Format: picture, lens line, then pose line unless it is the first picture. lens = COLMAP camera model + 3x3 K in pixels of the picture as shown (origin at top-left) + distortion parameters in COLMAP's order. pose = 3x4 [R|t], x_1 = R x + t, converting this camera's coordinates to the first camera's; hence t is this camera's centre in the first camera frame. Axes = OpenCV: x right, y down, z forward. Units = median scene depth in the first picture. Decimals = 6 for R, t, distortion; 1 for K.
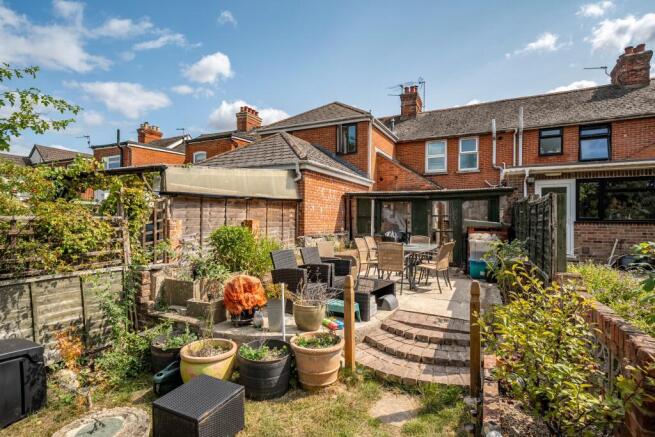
lens RADIAL K [[325.8, 0, 328.3], [0, 325.8, 219.0], [0, 0, 1]] dist [-0.000406, 0.001043]
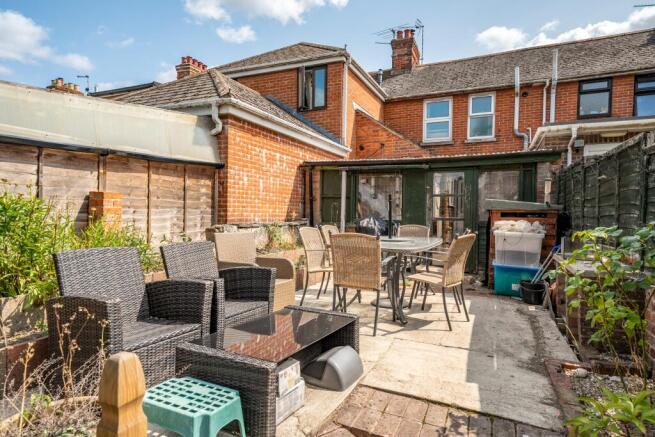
lens RADIAL K [[377.0, 0, 326.4], [0, 377.0, 219.1], [0, 0, 1]] dist [0.010103, -0.002050]
pose [[0.999100, 0.004823, 0.042147, 0.071664], [-0.005809, 0.999712, 0.023298, 0.021039], [-0.042022, -0.023522, 0.998840, 0.242974]]
